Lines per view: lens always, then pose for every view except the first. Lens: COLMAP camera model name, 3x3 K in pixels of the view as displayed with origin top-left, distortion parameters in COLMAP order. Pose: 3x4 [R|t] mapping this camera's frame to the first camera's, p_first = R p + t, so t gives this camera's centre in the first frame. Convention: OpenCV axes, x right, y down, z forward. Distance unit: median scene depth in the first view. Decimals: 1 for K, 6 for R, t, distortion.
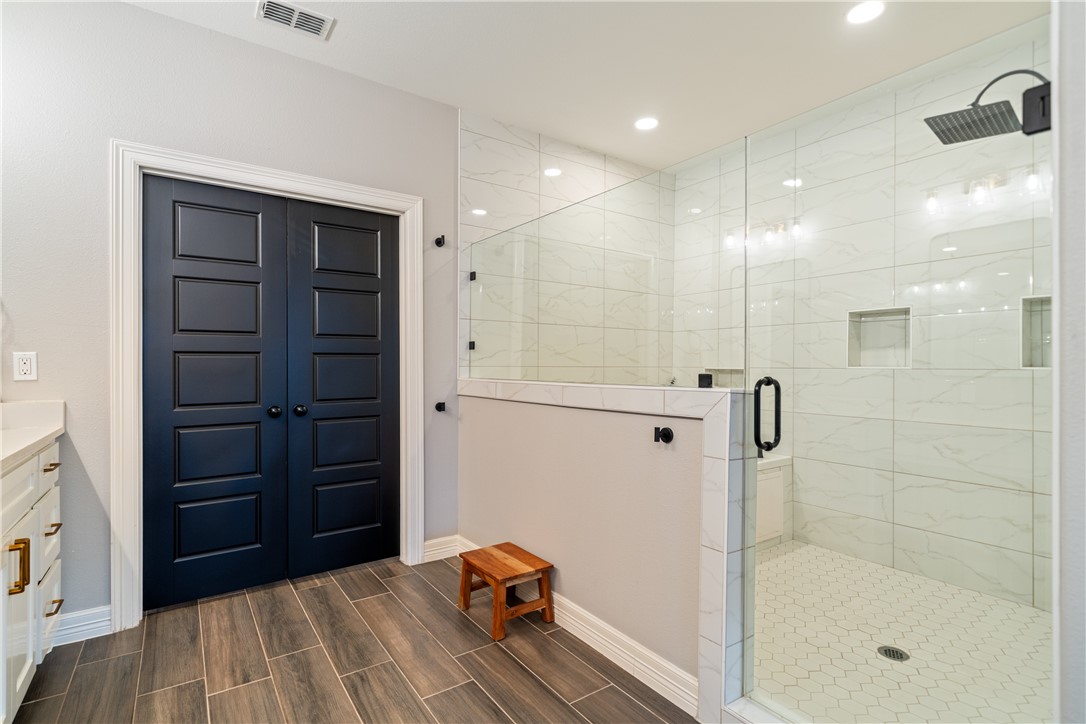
lens RADIAL K [[518.5, 0, 543.0], [0, 518.5, 362.0], [0, 0, 1]] dist [0.000365, 0.000452]
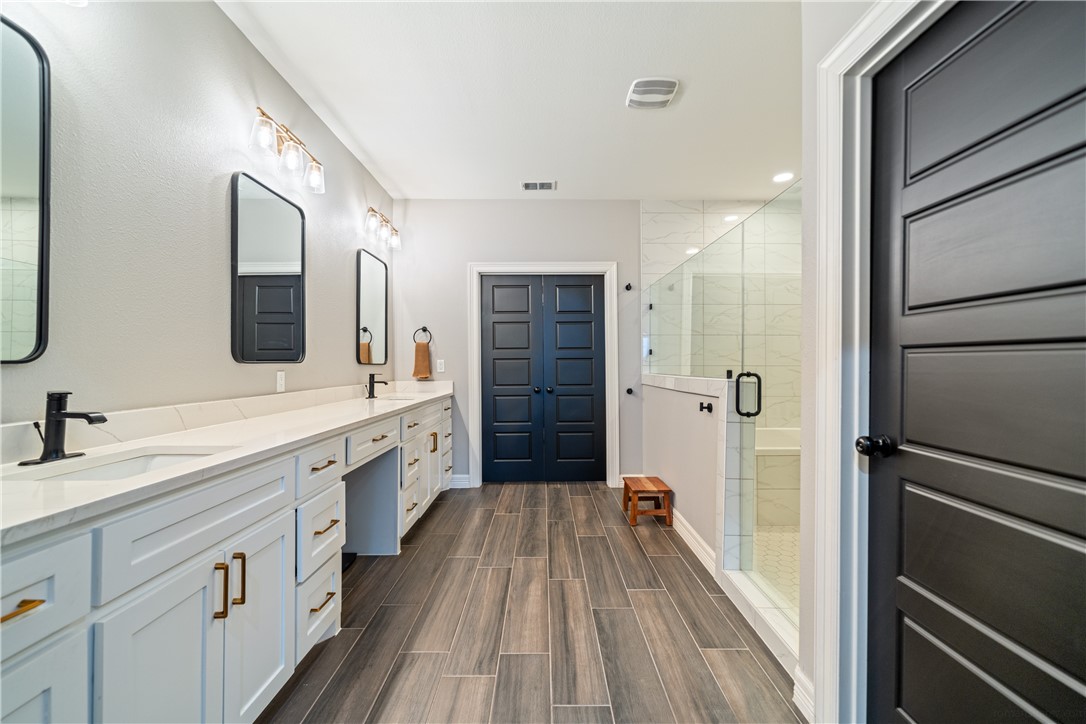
lens RADIAL K [[420.5, 0, 543.0], [0, 420.5, 362.0], [0, 0, 1]] dist [0.000419, 0.000058]
pose [[0.826452, -0.006779, -0.562967, 0.372634], [0.005957, 0.999977, -0.003297, -0.000413], [0.562976, -0.000628, 0.826473, -0.255647]]
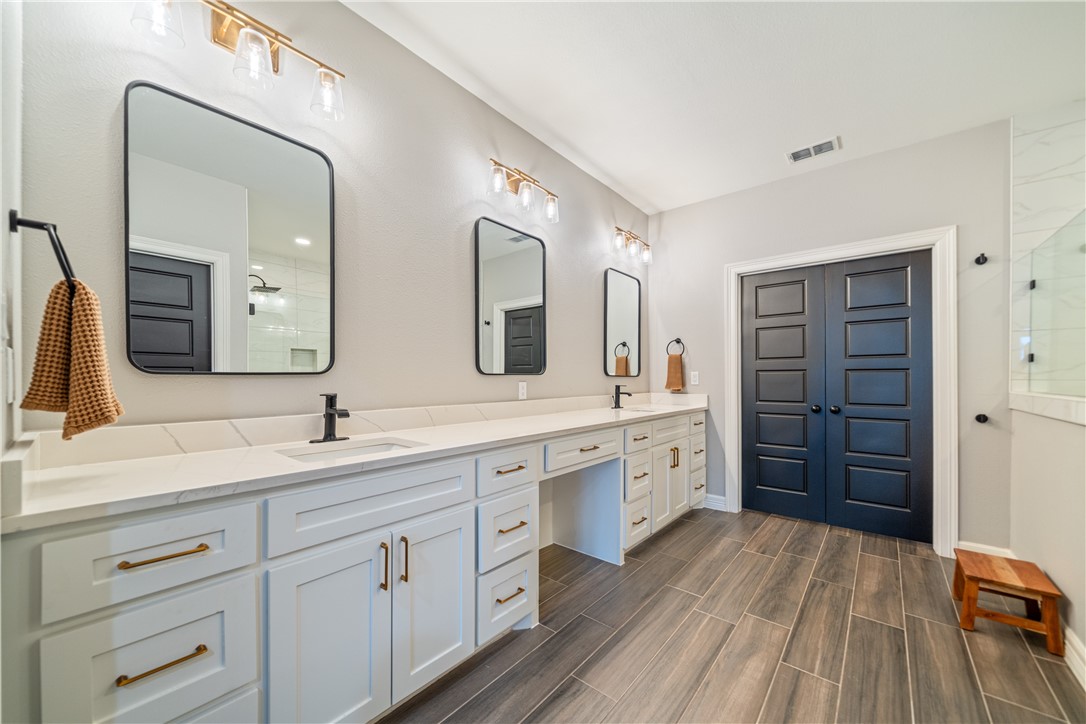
lens RADIAL K [[391.3, 0, 559.0], [0, 391.3, 379.2], [0, 0, 1]] dist [-0.000018, -0.000107]
pose [[0.291232, 0.004722, -0.956641, 0.370842], [0.002501, 0.999981, 0.005697, 0.001160], [0.956649, -0.004052, 0.291214, -0.048814]]
